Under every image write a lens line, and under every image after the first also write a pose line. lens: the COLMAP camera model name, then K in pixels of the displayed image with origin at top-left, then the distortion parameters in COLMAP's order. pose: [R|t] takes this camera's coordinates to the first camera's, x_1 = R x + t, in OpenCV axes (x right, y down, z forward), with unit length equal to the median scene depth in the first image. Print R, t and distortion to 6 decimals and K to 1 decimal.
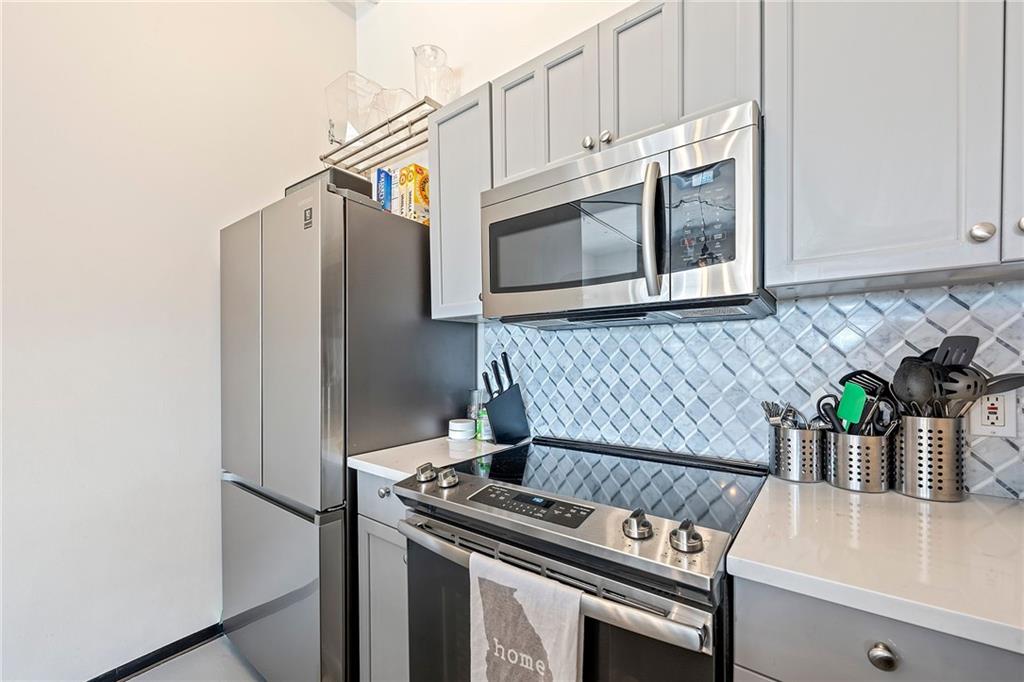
lens RADIAL K [[409.7, 0, 509.1], [0, 409.7, 366.8], [0, 0, 1]] dist [-0.003325, 0.000012]
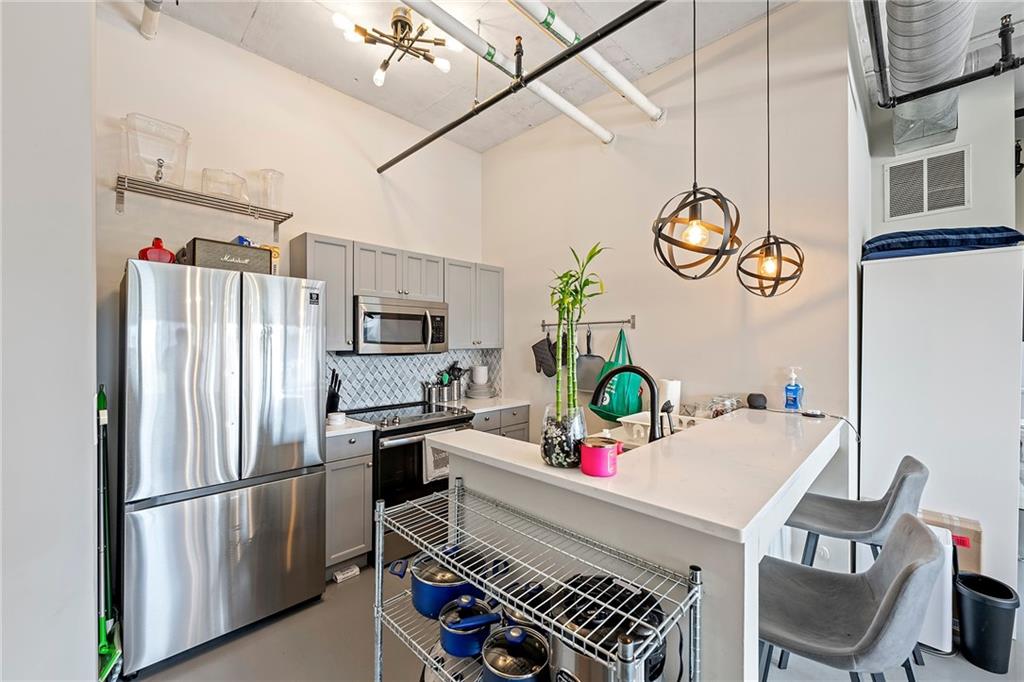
lens RADIAL K [[409.7, 0, 501.1], [0, 409.7, 341.7], [0, 0, 1]] dist [-0.003325, 0.000012]
pose [[0.118847, 0.015731, 0.992788, -2.199862], [0.020626, 0.999620, -0.018308, -0.133227], [-0.992698, 0.022654, 0.118477, 0.015797]]
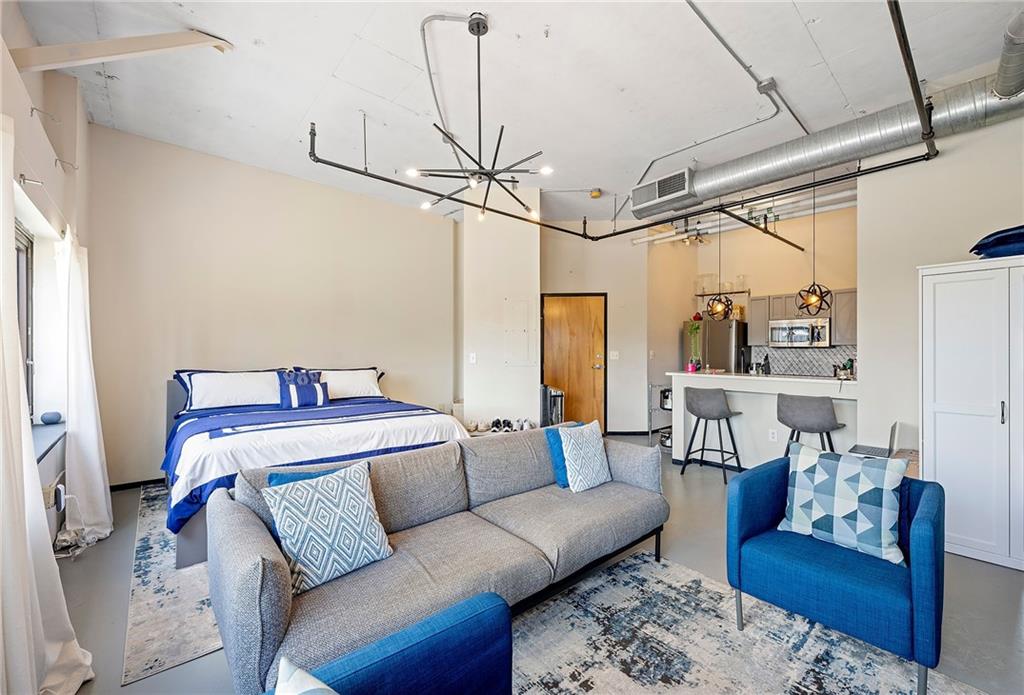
lens RADIAL K [[413.5, 0, 520.6], [0, 413.5, 348.8], [0, 0, 1]] dist [0.000882, -0.000681]
pose [[0.984969, 0.009901, -0.172446, -2.159851], [-0.012919, 0.999782, -0.016388, 0.022780], [0.172246, 0.018369, 0.984883, -4.412349]]
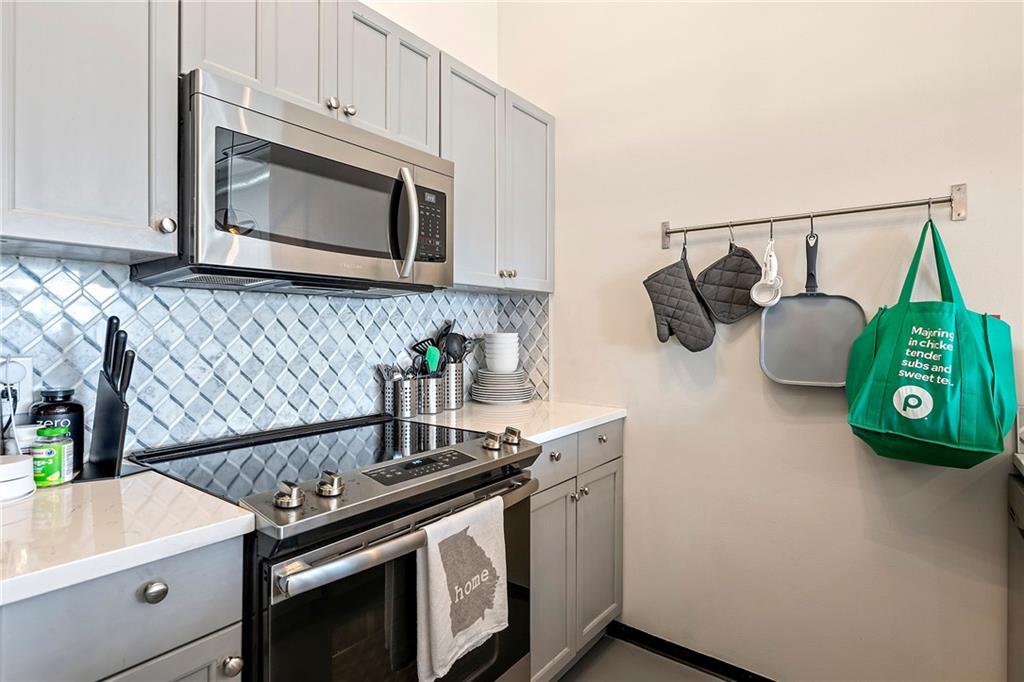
lens RADIAL K [[519.0, 0, 496.6], [0, 519.0, 329.7], [0, 0, 1]] dist [-0.002232, -0.001499]
pose [[-0.010270, 0.014112, 0.999848, -0.913595], [0.019351, 0.999716, -0.013911, 0.005718], [-0.999760, 0.019206, -0.010540, 0.579152]]
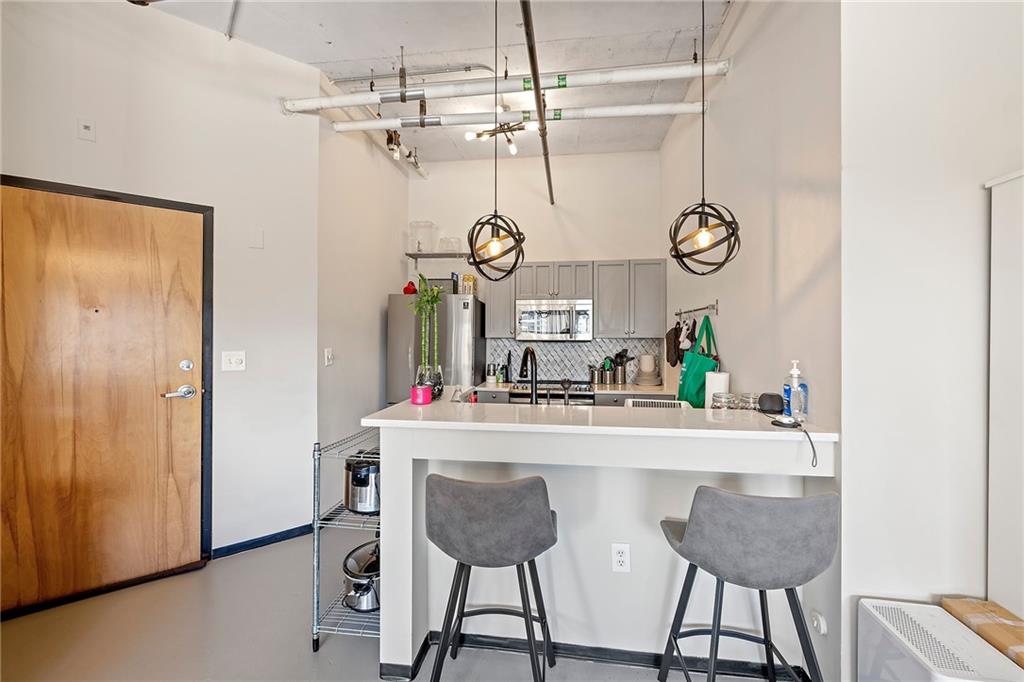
lens RADIAL K [[409.7, 0, 510.3], [0, 409.7, 338.8], [0, 0, 1]] dist [-0.003325, 0.000012]
pose [[0.862183, 0.011509, 0.506467, -1.740406], [-0.001824, 0.999806, -0.019614, -0.070752], [-0.506594, 0.015987, 0.862036, -1.723223]]
